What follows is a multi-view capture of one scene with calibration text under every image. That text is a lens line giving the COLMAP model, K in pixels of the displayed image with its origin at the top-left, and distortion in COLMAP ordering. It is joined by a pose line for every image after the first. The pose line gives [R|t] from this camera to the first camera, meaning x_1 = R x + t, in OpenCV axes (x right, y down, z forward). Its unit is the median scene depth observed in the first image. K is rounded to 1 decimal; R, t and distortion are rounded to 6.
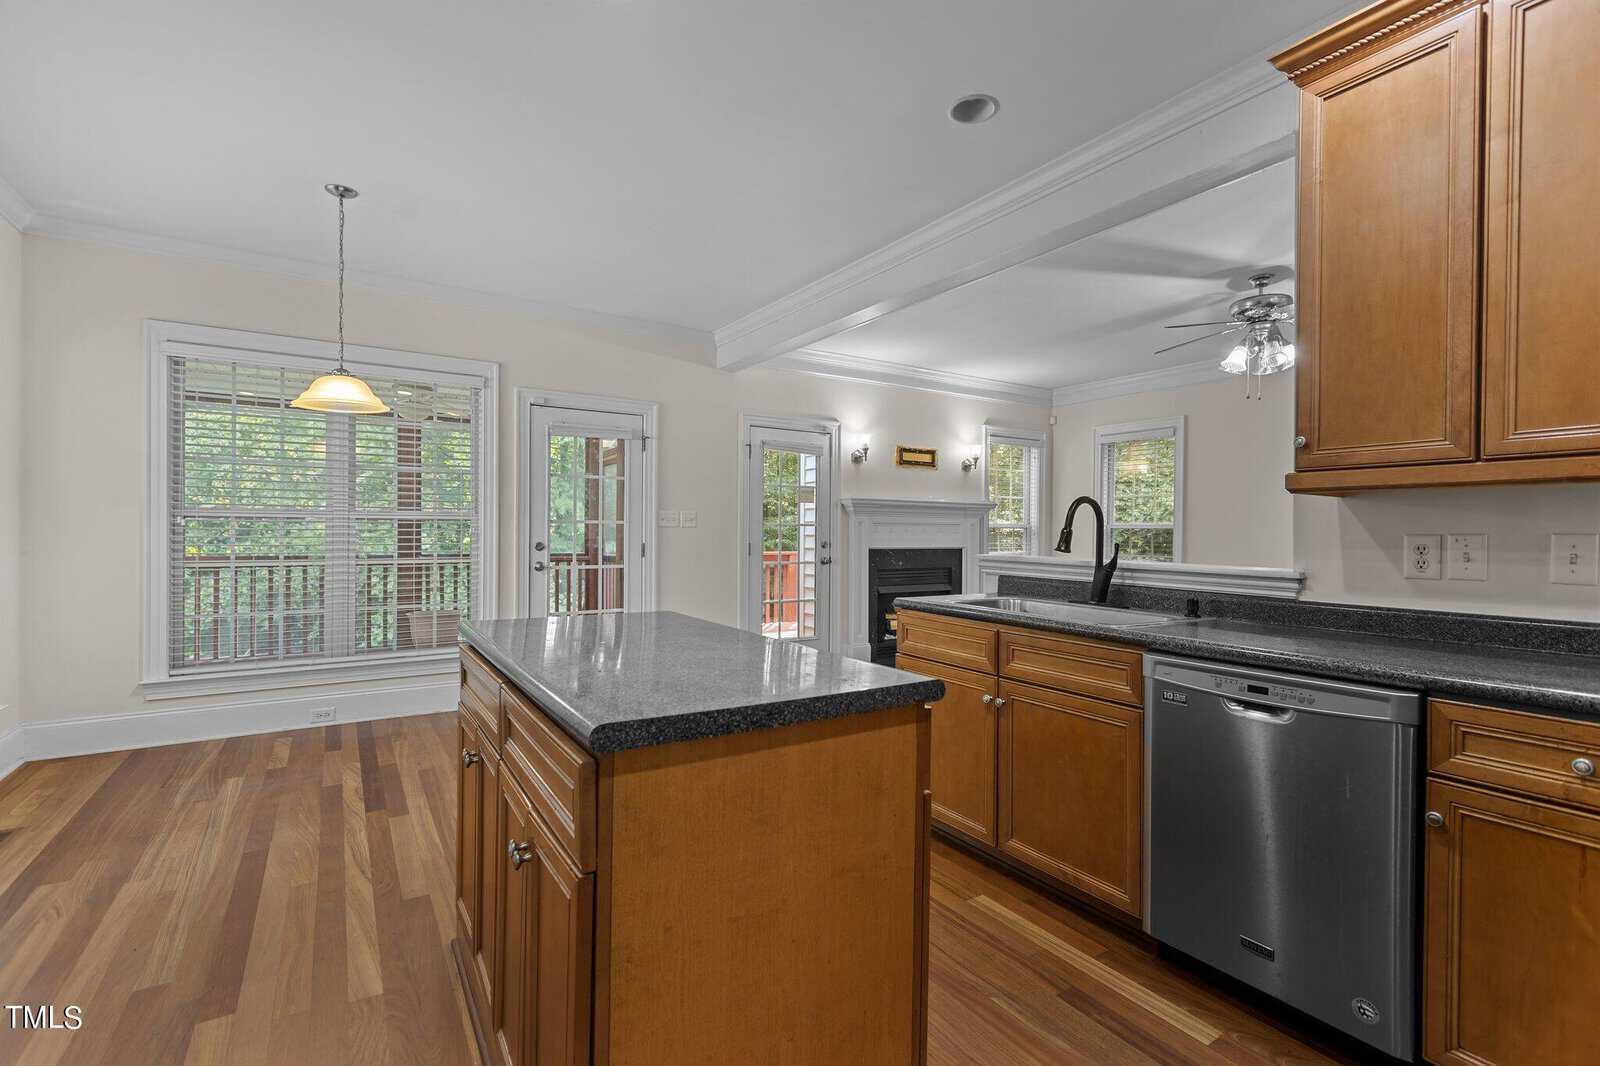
lens RADIAL K [[717.0, 0, 794.4], [0, 717.0, 531.1], [0, 0, 1]] dist [0.002020, 0.000301]
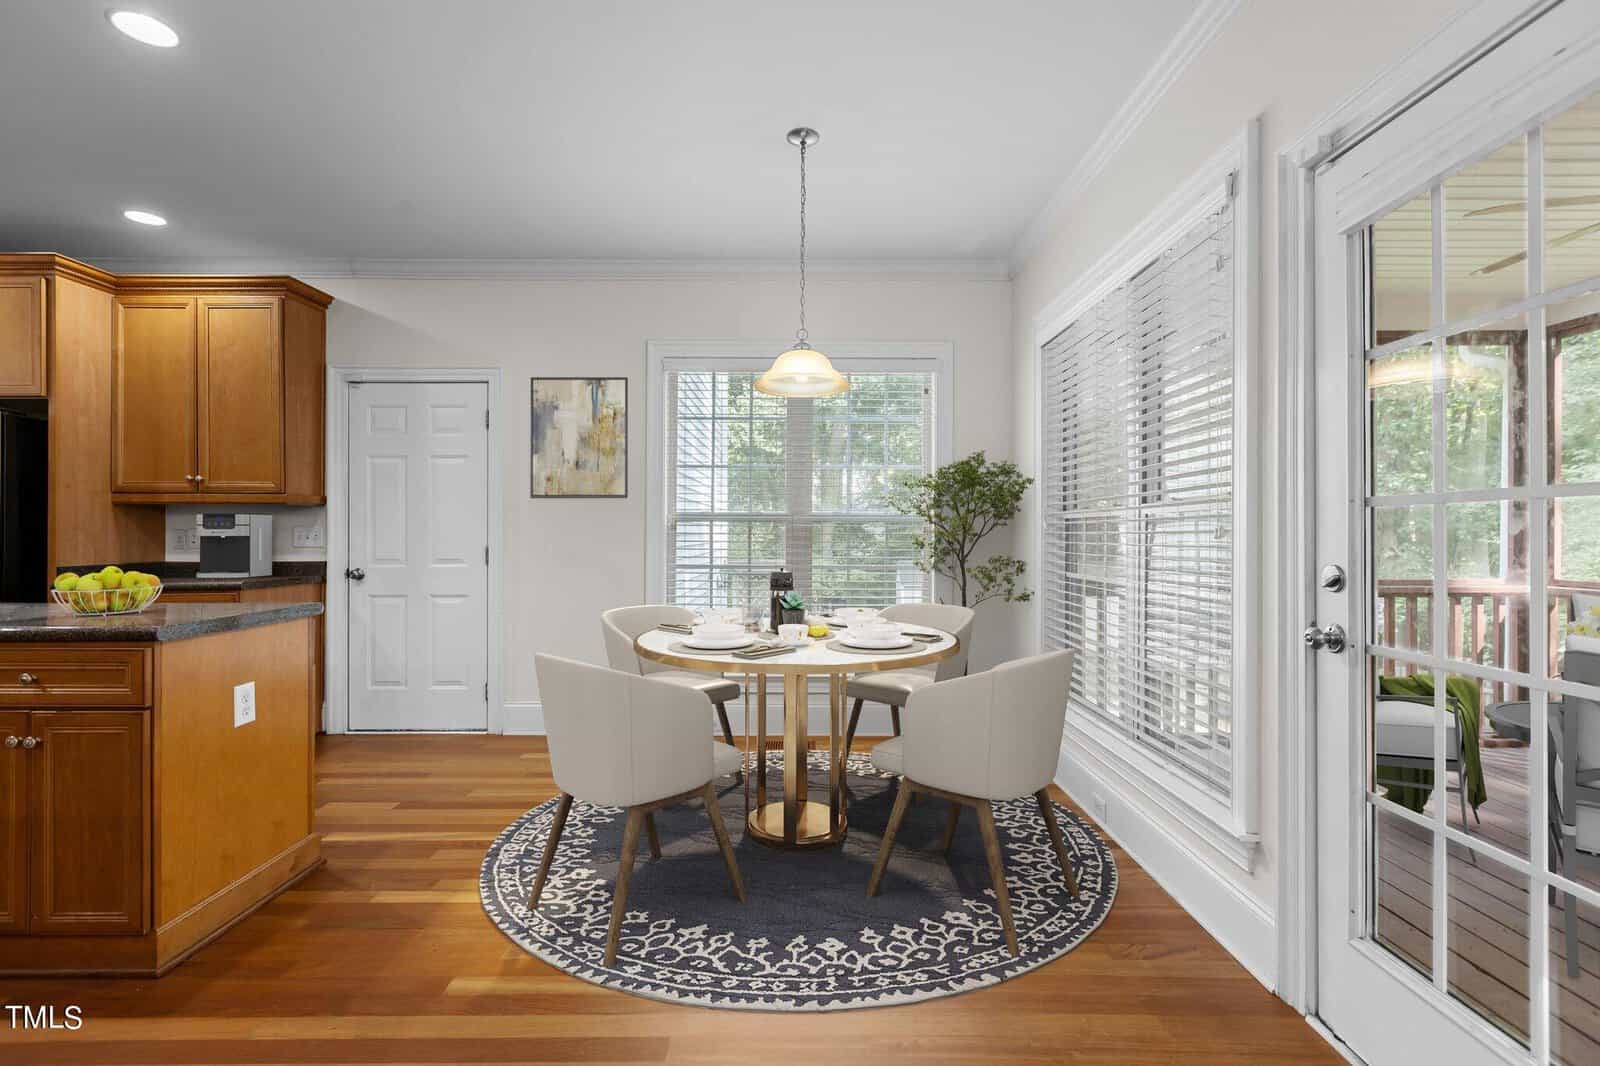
lens RADIAL K [[717.0, 0, 806.2], [0, 717.0, 529.2], [0, 0, 1]] dist [0.002020, 0.000301]
pose [[-0.529432, -0.014385, -0.848231, 0.103893], [-0.006822, 0.999896, -0.012699, 0.007547], [0.848325, -0.000936, -0.529475, 1.693774]]
